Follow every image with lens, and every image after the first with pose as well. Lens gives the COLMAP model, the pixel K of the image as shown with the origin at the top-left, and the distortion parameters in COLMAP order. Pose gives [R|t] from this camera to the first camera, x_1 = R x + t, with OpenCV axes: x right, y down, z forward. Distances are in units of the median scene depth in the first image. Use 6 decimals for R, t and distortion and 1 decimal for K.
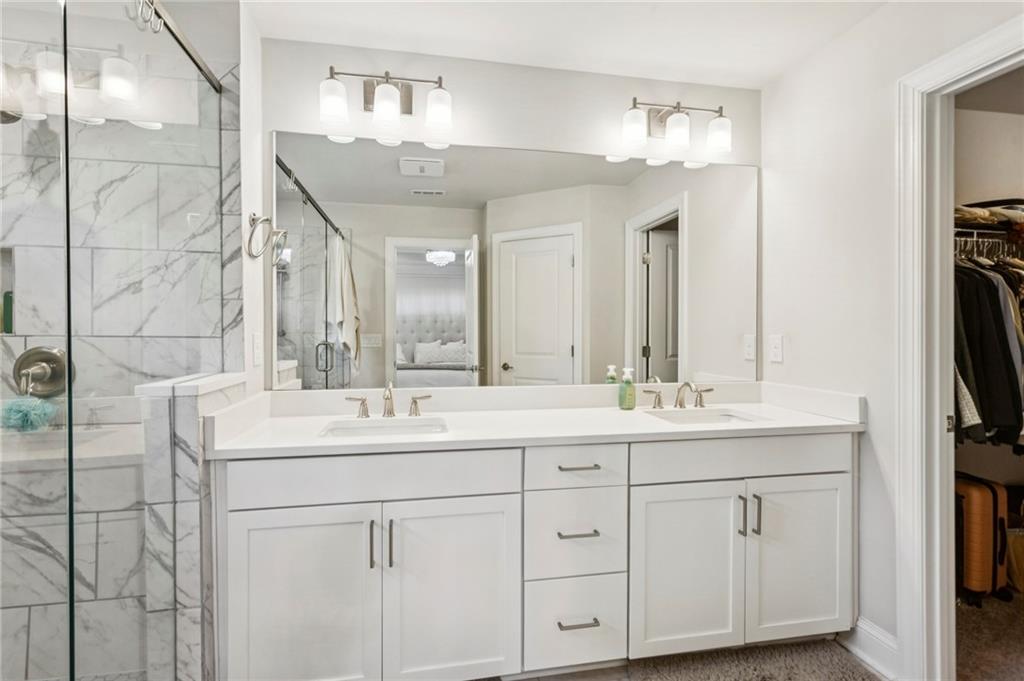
lens RADIAL K [[483.2, 0, 507.1], [0, 483.2, 336.4], [0, 0, 1]] dist [0.003339, 0.001777]
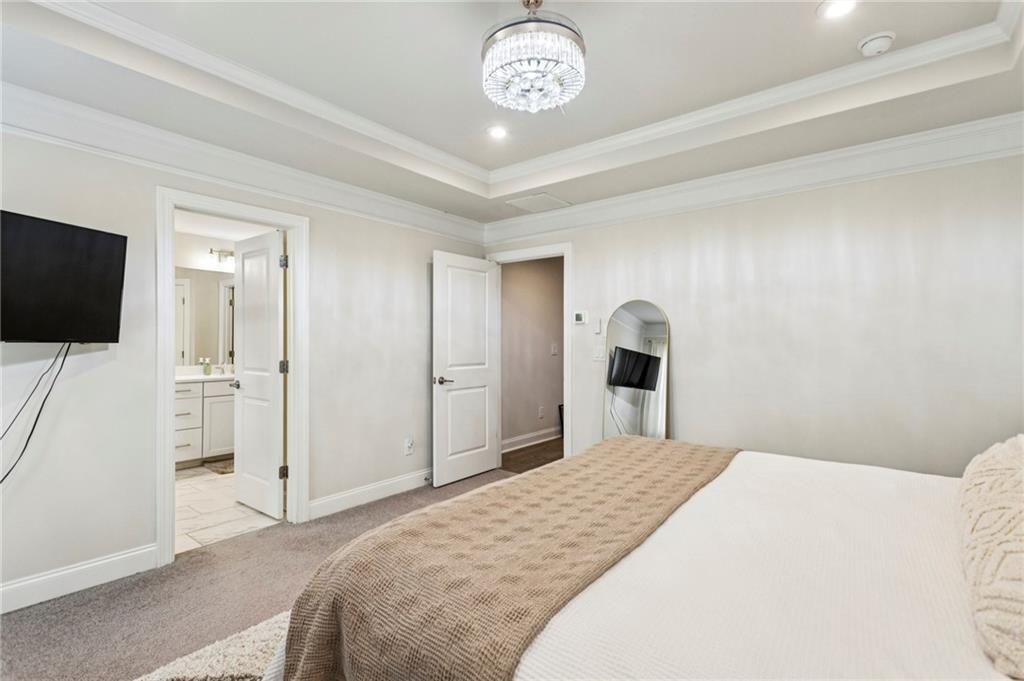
lens RADIAL K [[483.2, 0, 507.1], [0, 483.2, 336.4], [0, 0, 1]] dist [0.003339, 0.001777]
pose [[0.757808, 0.007750, 0.652431, -0.195348], [0.004873, 0.999834, -0.017536, 0.004448], [-0.652459, 0.016468, 0.757645, -1.802707]]
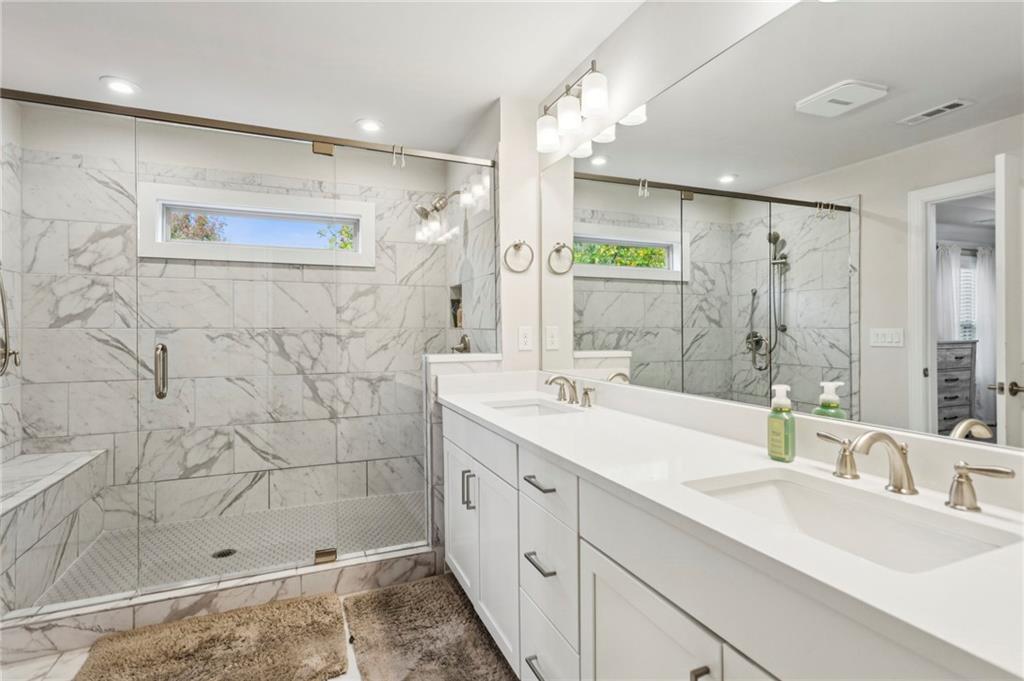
lens RADIAL K [[488.4, 0, 510.2], [0, 488.4, 337.1], [0, 0, 1]] dist [0.002598, 0.000670]
pose [[0.219357, 0.007367, -0.975617, 0.692046], [0.000790, 0.999970, 0.007729, 0.006064], [0.975644, -0.002466, 0.219345, 0.550453]]
